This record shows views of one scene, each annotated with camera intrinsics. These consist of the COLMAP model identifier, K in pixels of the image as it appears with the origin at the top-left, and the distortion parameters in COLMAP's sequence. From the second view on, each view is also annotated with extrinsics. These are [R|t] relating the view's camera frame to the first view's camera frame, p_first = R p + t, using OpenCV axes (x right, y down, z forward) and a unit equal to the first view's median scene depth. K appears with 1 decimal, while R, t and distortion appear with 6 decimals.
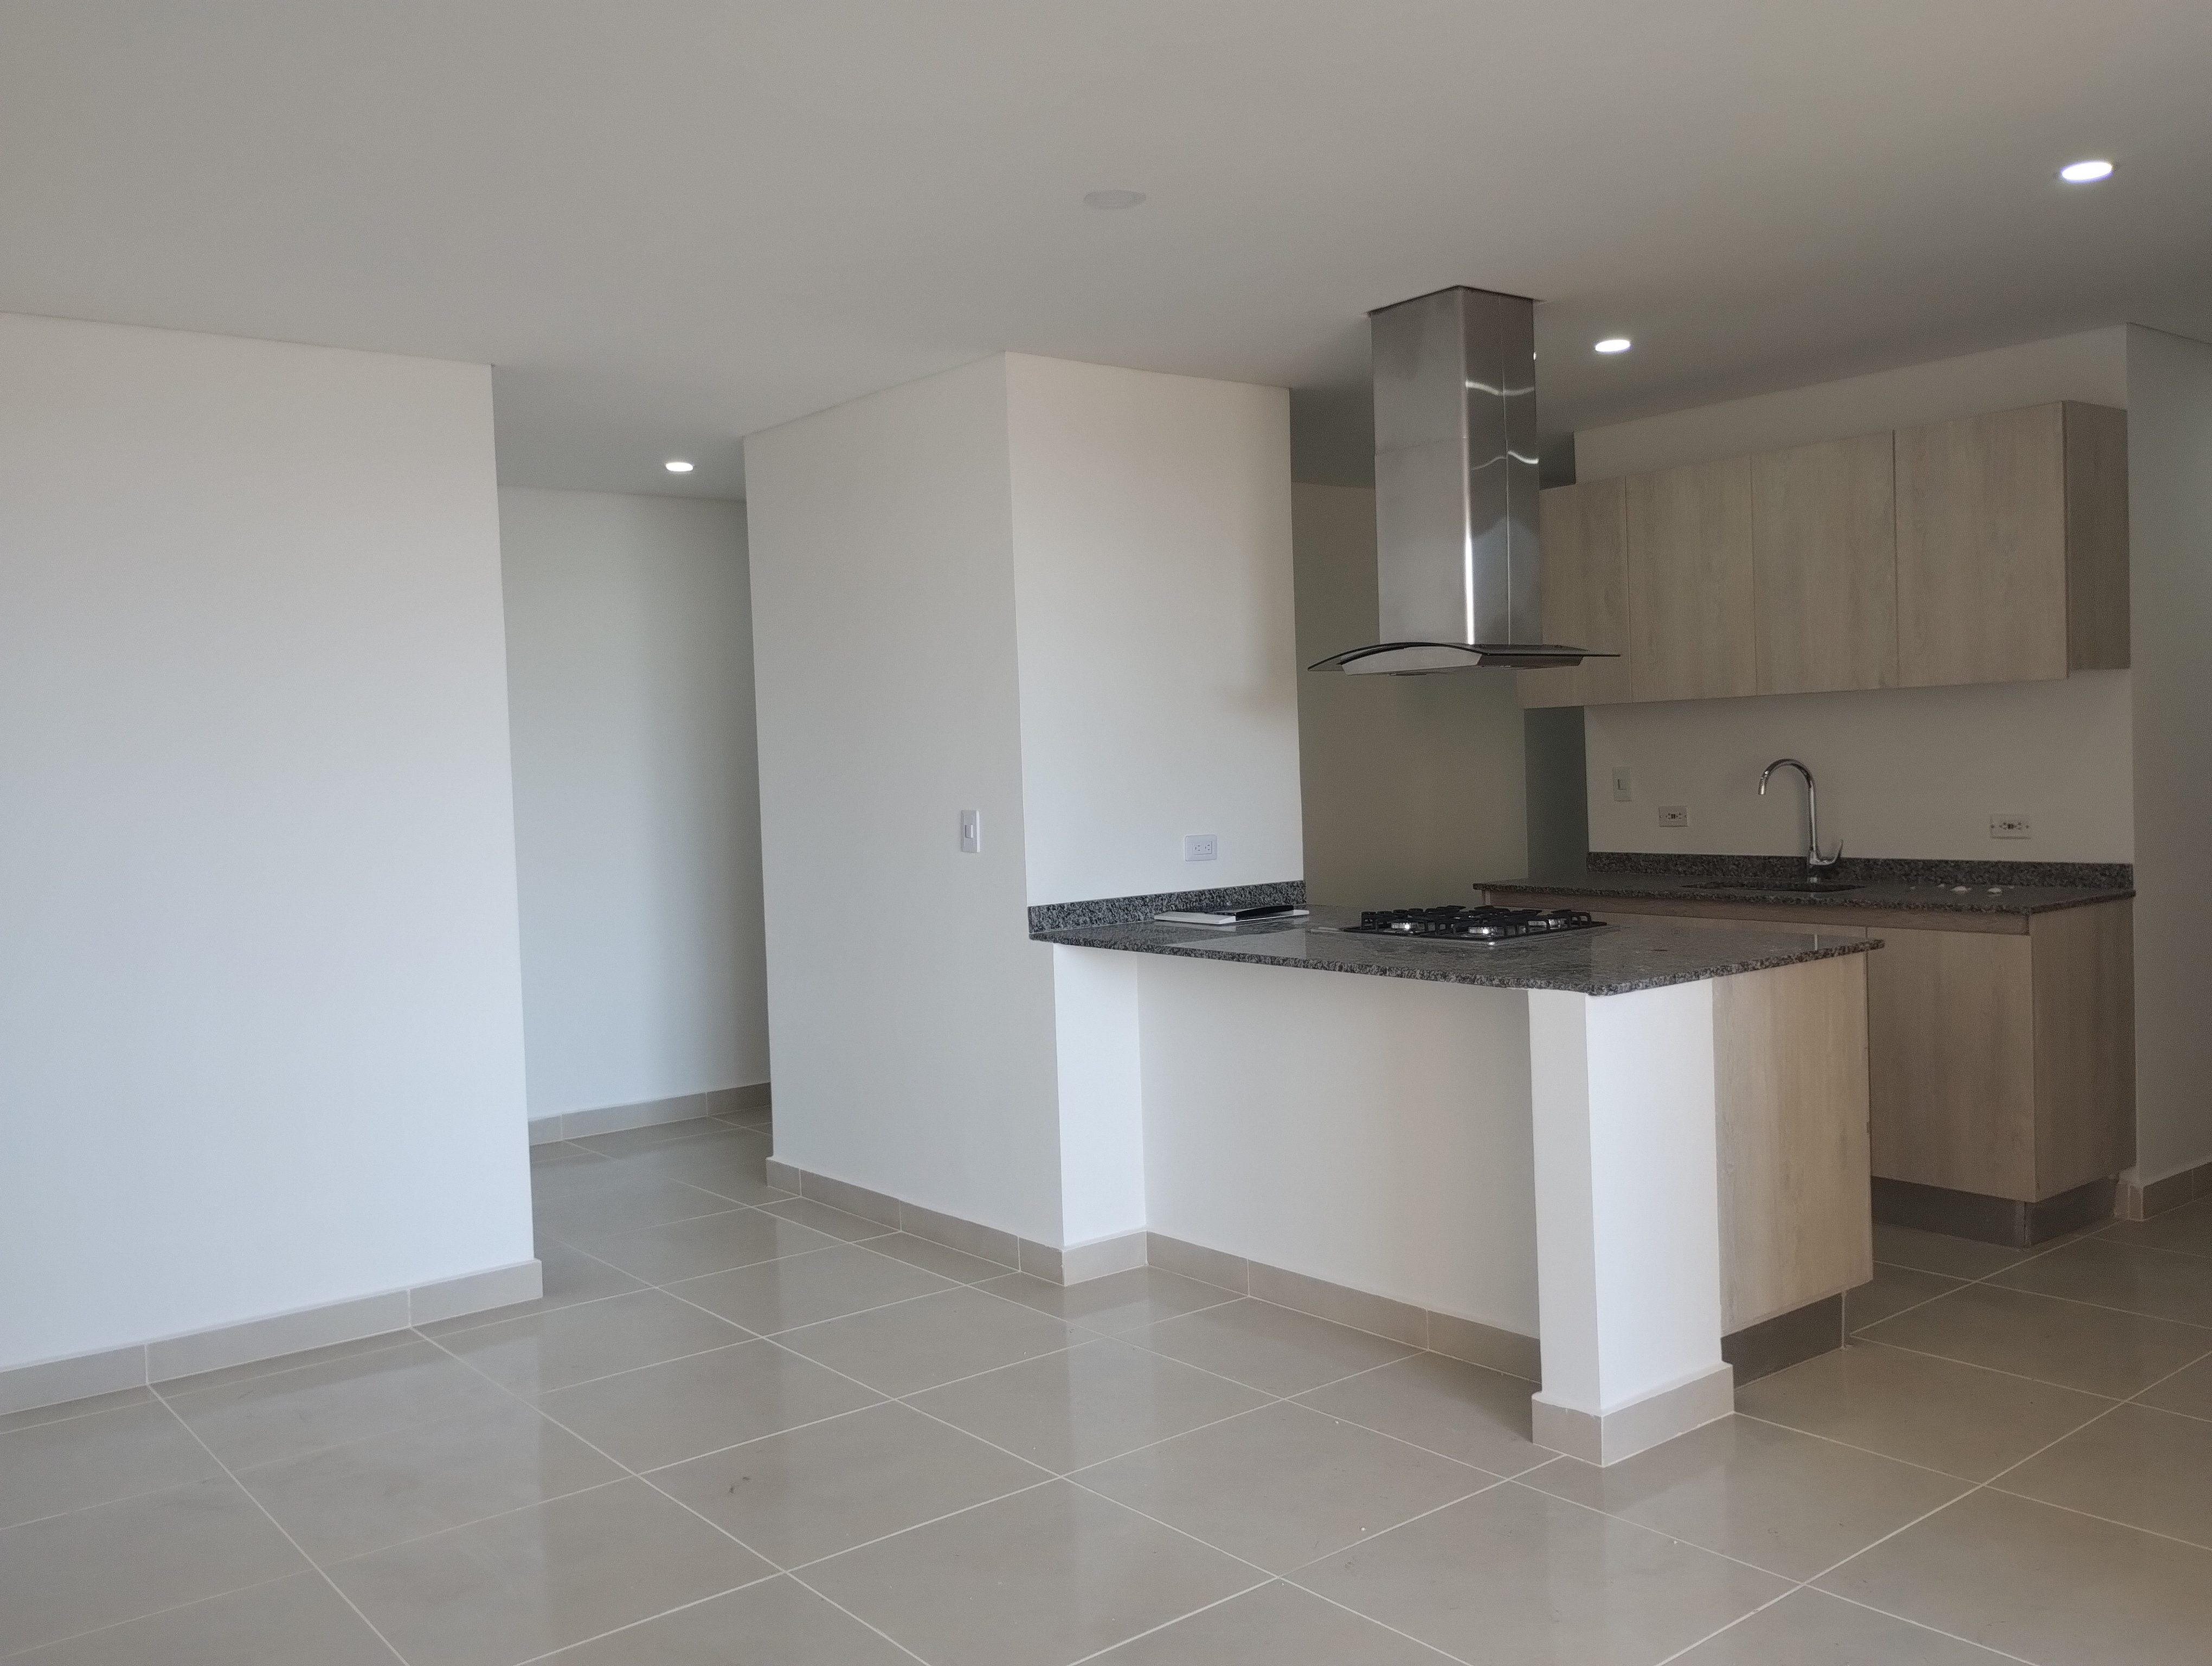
lens RADIAL K [[1837.9, 0, 1106.0], [0, 1837.9, 833.0], [0, 0, 1]] dist [0.063731, -0.205968]
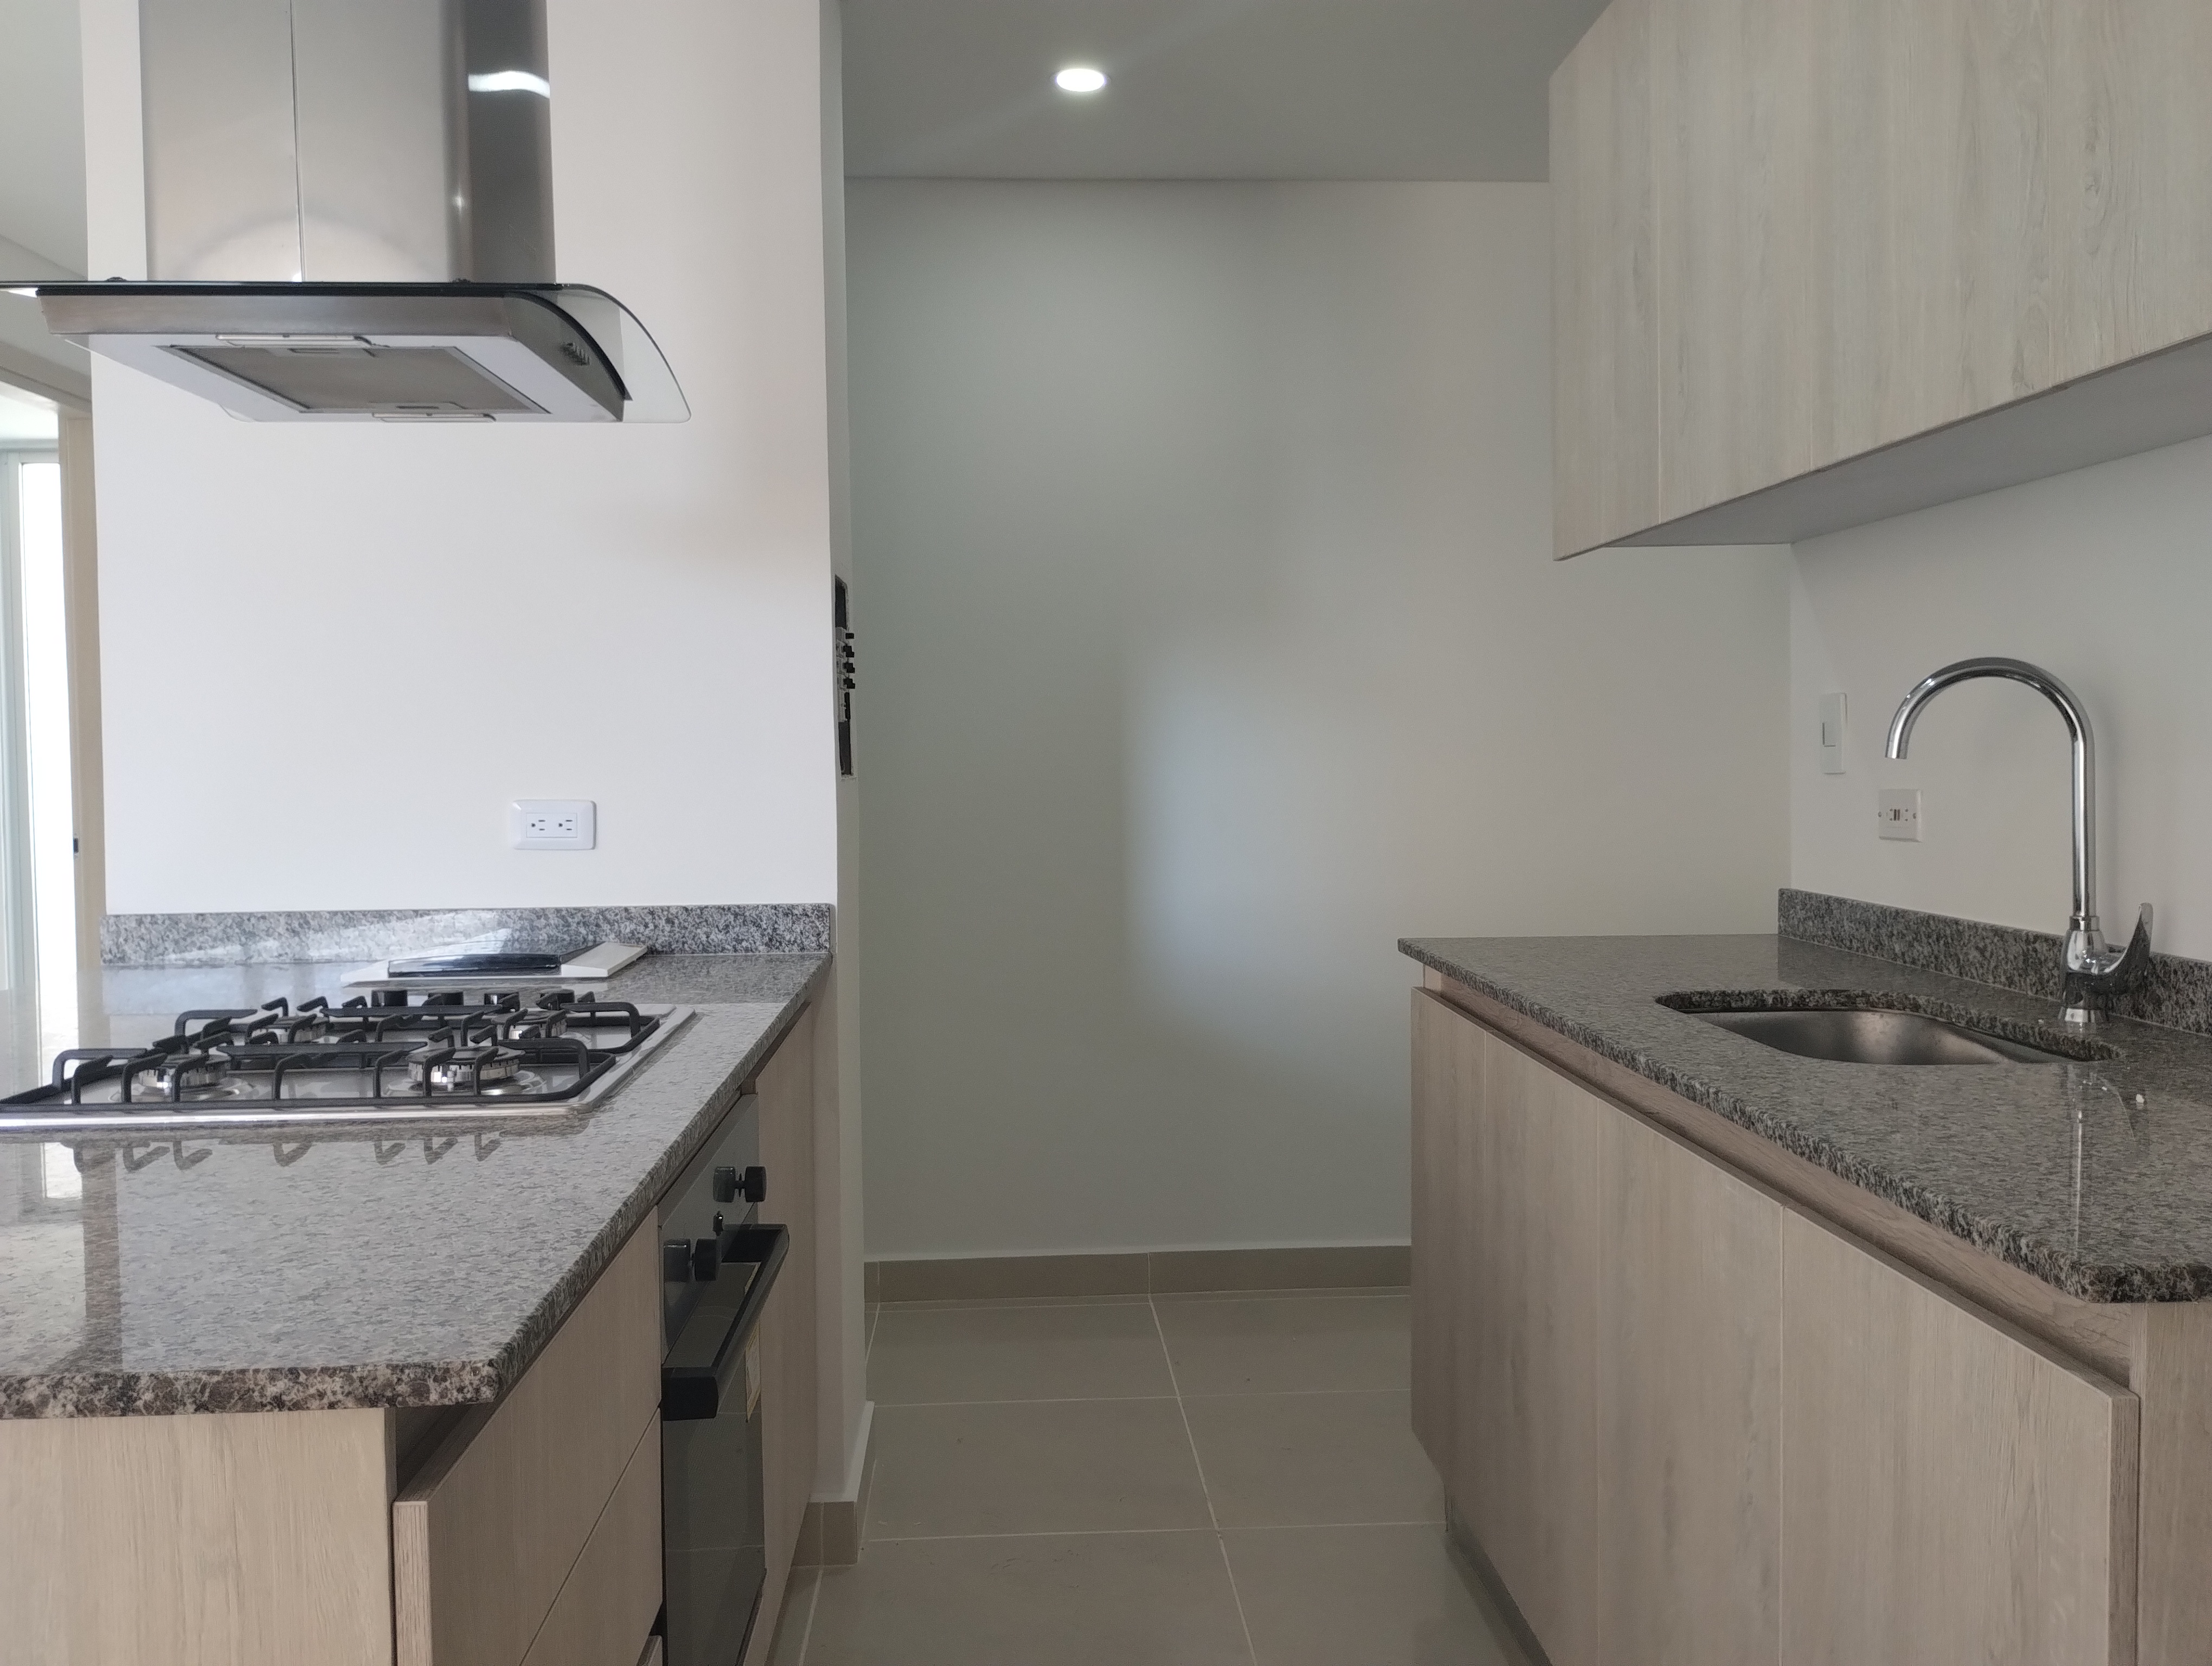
lens RADIAL K [[1837.9, 0, 1106.0], [0, 1837.9, 833.0], [0, 0, 1]] dist [0.063731, -0.205968]
pose [[0.824526, 0.051418, -0.563483, 0.421489], [-0.043137, 0.998676, 0.028008, -0.009459], [0.564178, 0.001213, 0.825652, 0.610208]]
